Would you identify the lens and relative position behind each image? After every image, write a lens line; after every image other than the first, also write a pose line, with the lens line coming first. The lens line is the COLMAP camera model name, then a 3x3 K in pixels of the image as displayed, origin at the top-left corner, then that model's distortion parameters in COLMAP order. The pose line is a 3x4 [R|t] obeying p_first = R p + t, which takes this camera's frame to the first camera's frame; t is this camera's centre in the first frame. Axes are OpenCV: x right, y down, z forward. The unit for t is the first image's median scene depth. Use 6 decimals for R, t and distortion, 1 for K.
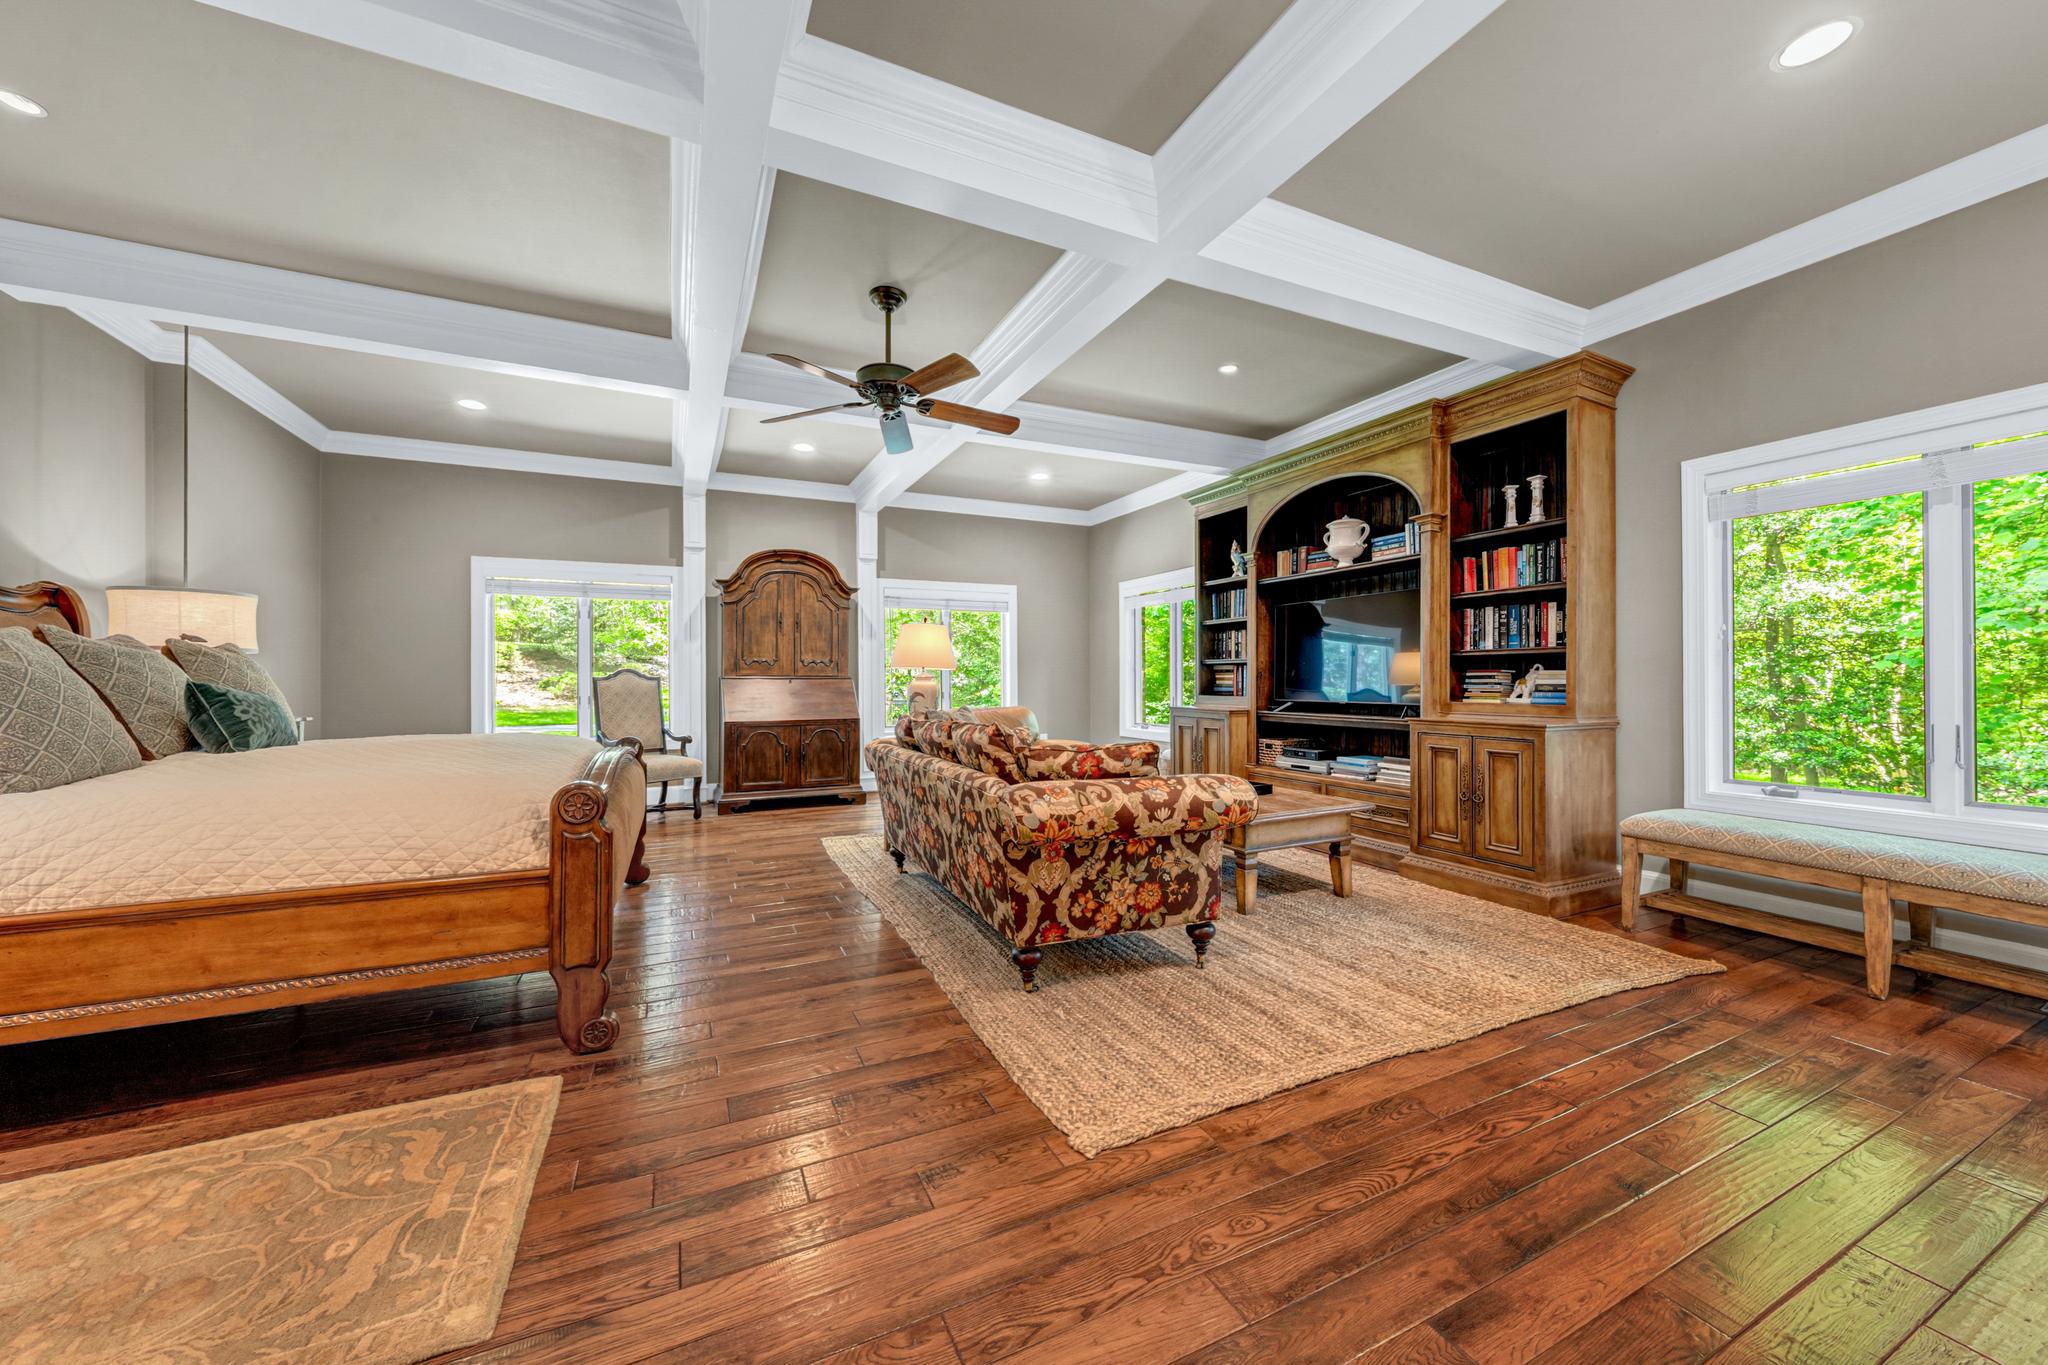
lens RADIAL K [[727.2, 0, 1031.6], [0, 727.2, 674.3], [0, 0, 1]] dist [0.003432, -0.000080]
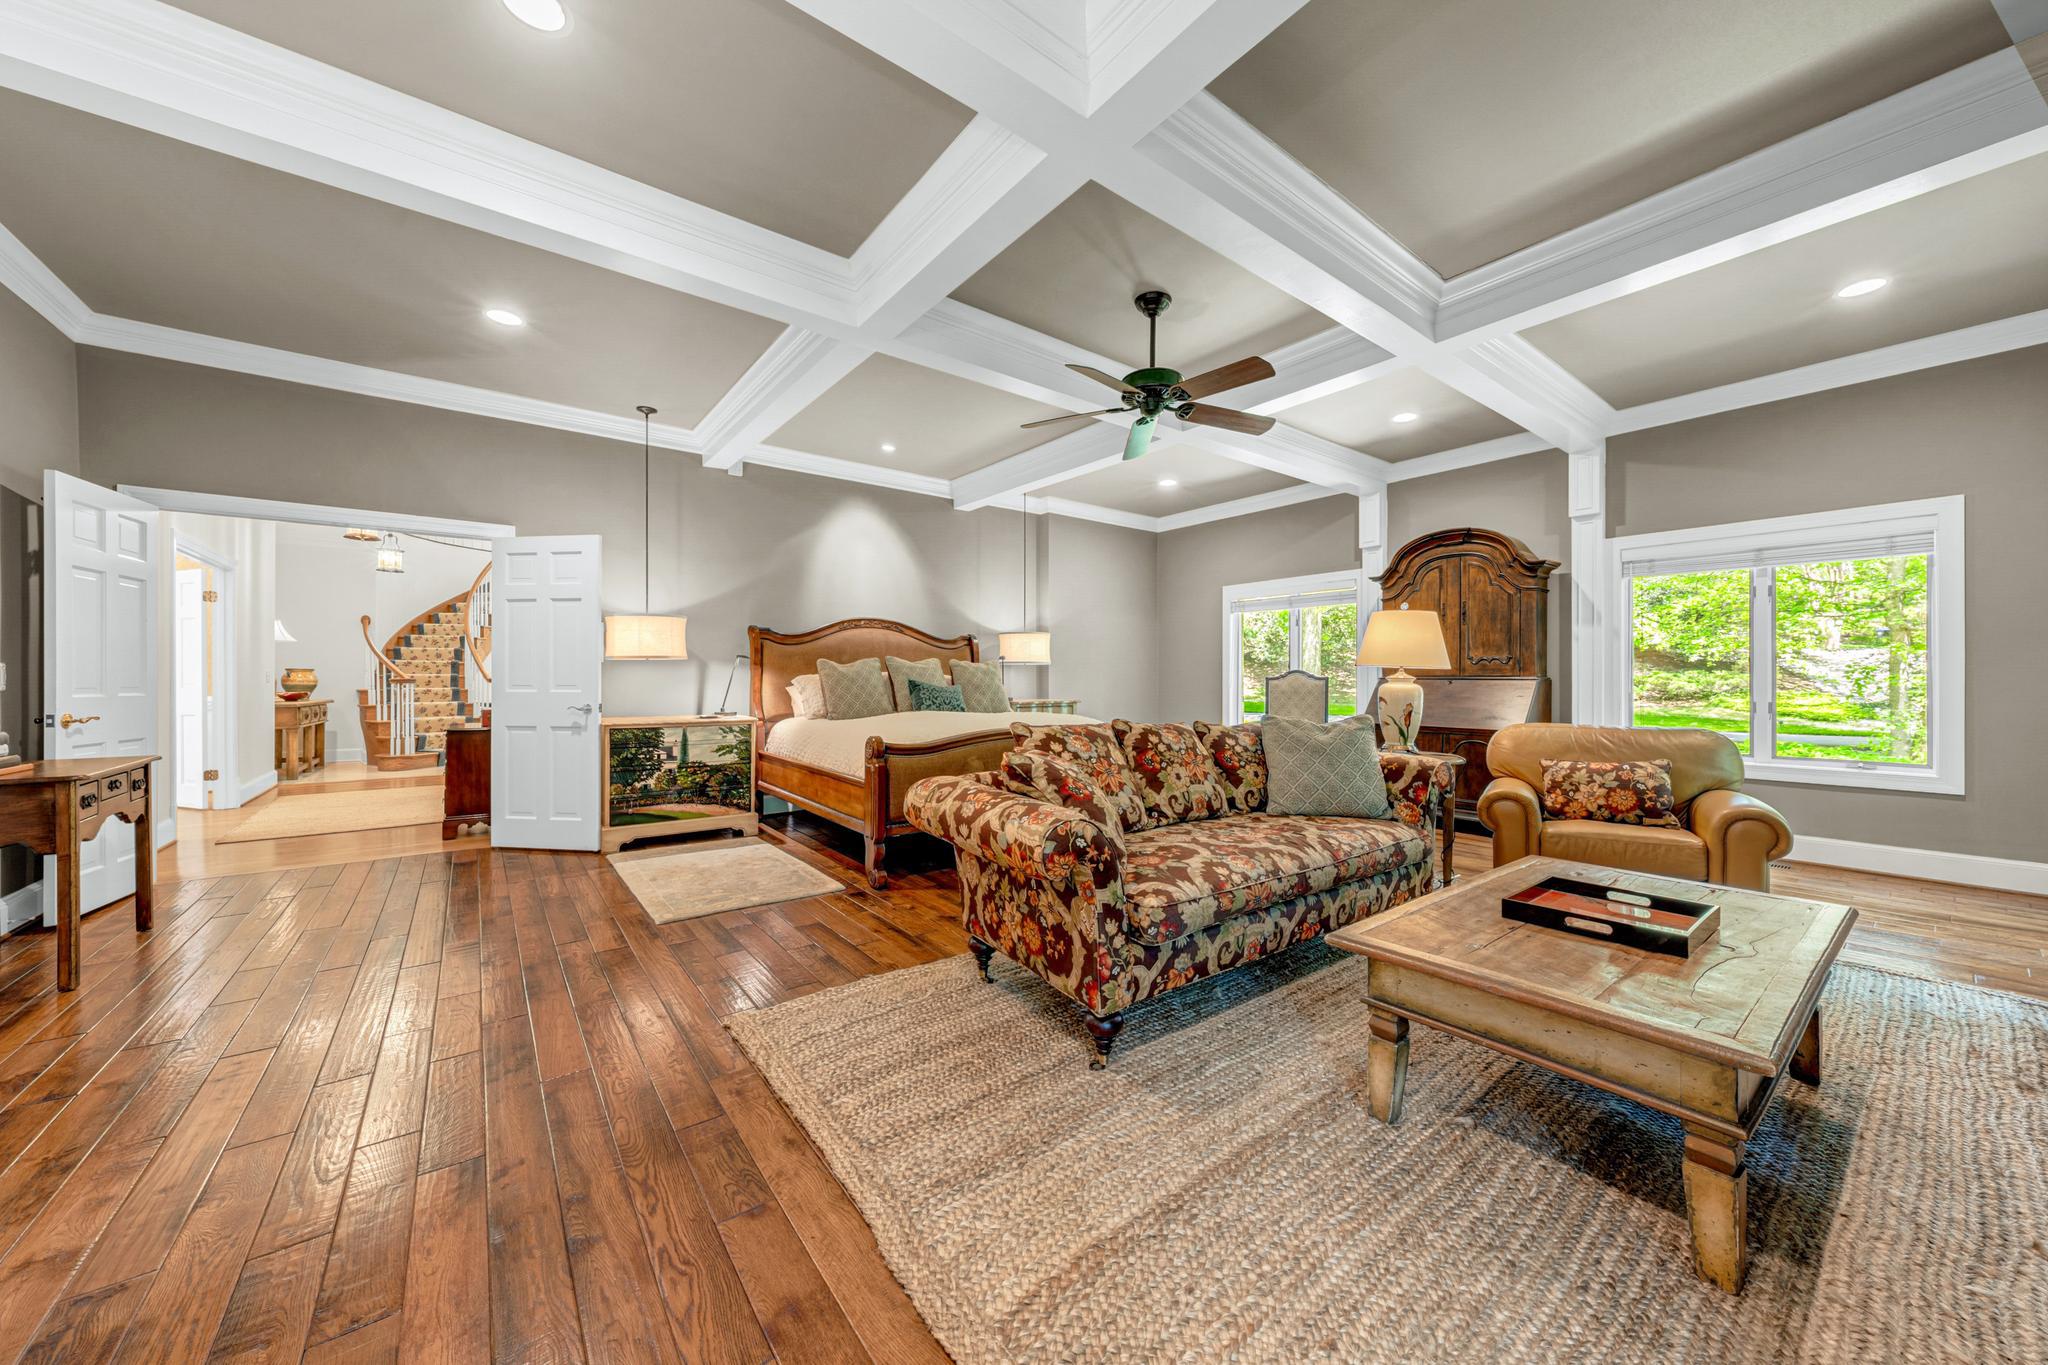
lens RADIAL K [[727.2, 0, 1039.3], [0, 727.2, 679.5], [0, 0, 1]] dist [0.003432, -0.000080]
pose [[0.219532, 0.007950, -0.975573, 0.971348], [0.000929, 0.999965, 0.008358, -0.003082], [0.975605, -0.002742, 0.219517, 0.800996]]
